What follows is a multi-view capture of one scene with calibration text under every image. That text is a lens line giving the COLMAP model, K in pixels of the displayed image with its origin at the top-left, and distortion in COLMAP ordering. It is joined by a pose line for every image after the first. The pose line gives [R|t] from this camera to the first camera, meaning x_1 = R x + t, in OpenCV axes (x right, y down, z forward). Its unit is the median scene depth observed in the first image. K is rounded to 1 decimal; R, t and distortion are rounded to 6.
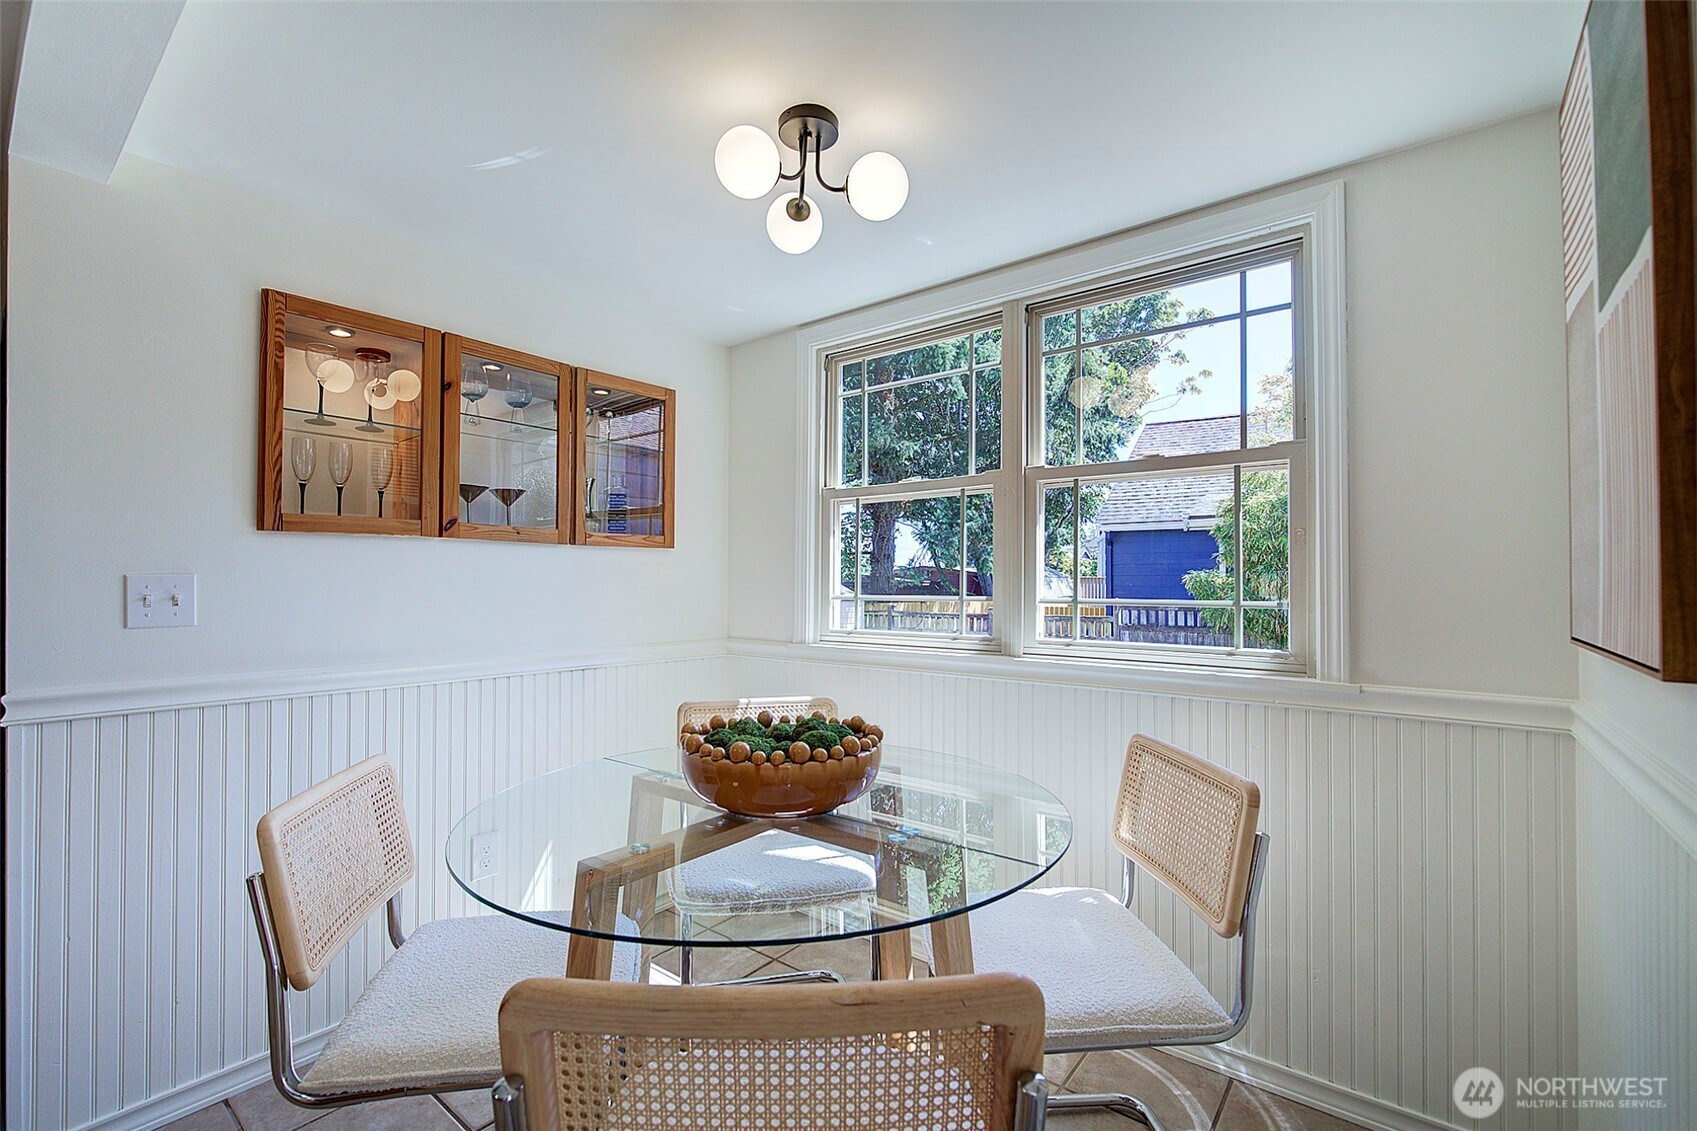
lens RADIAL K [[740.3, 0, 850.6], [0, 740.3, 569.7], [0, 0, 1]] dist [-0.017410, 0.002645]
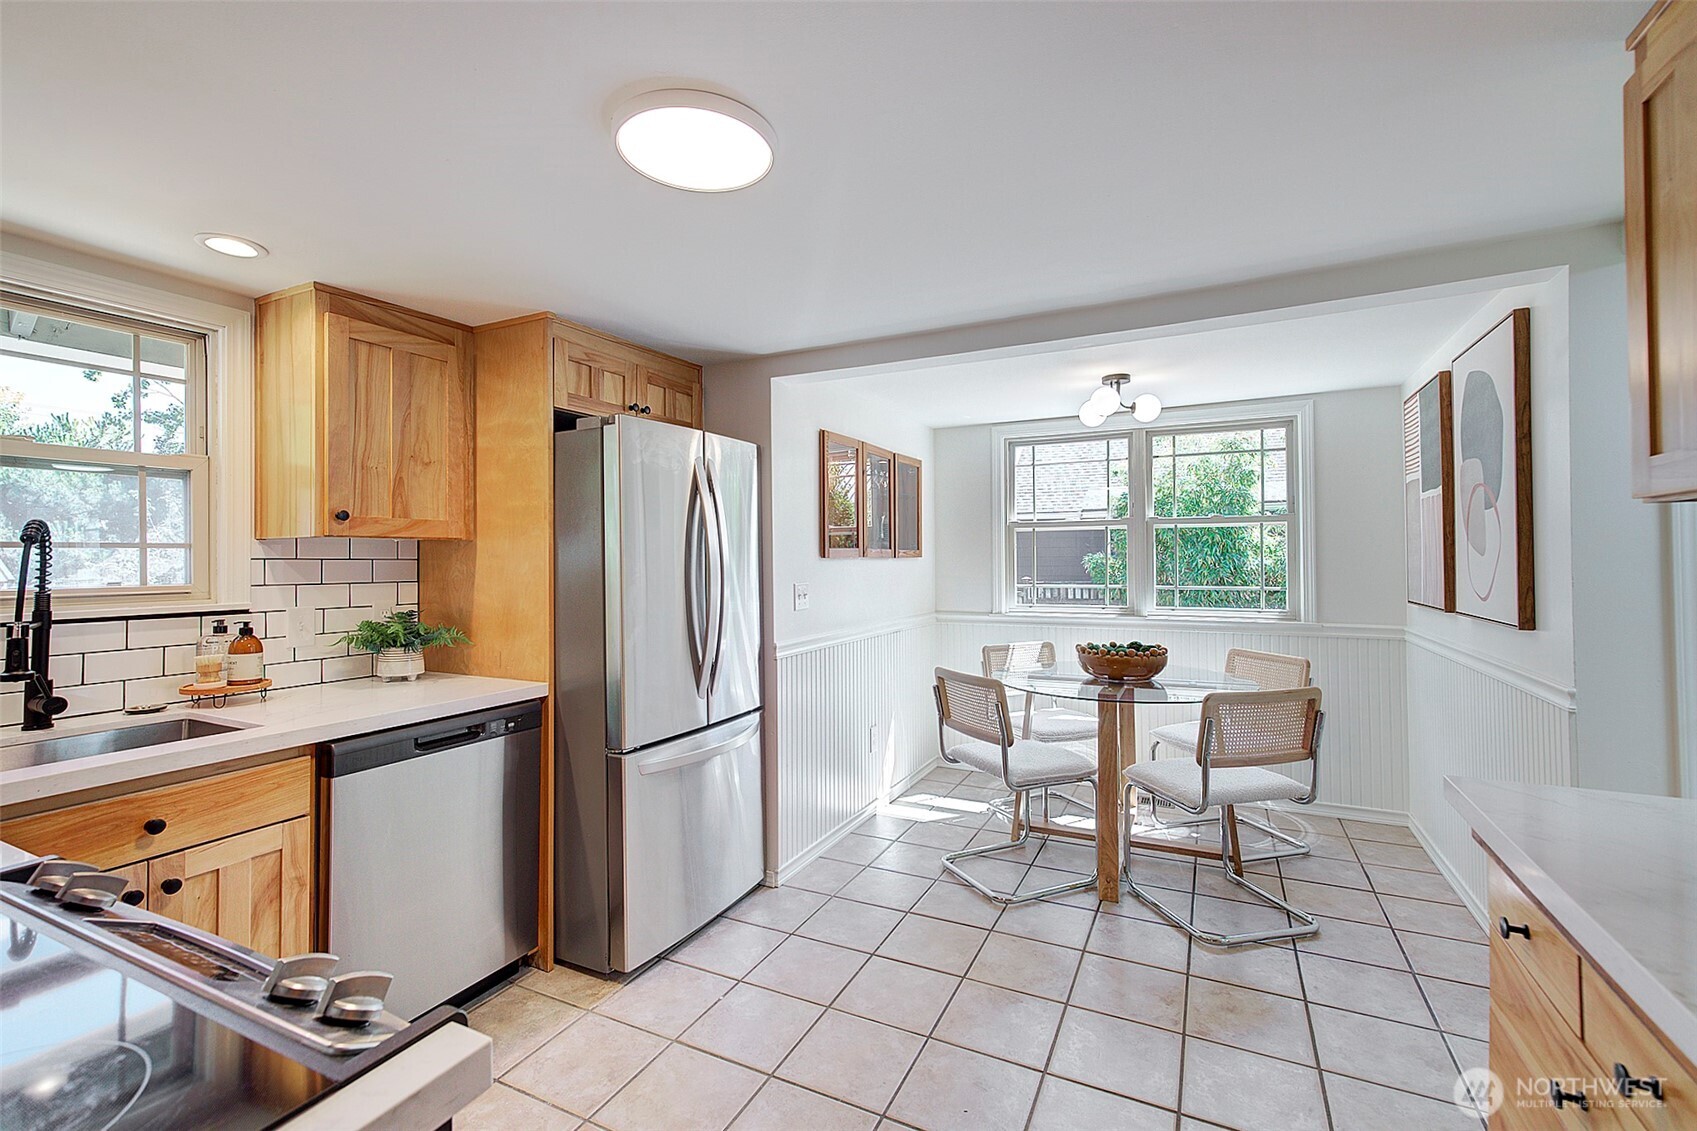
lens RADIAL K [[740.3, 0, 847.8], [0, 740.3, 545.5], [0, 0, 1]] dist [-0.017410, 0.002645]
pose [[0.979928, -0.003938, 0.199312, -1.073267], [0.004280, 0.999990, -0.001289, -0.079503], [-0.199305, 0.002116, 0.979935, -0.843371]]
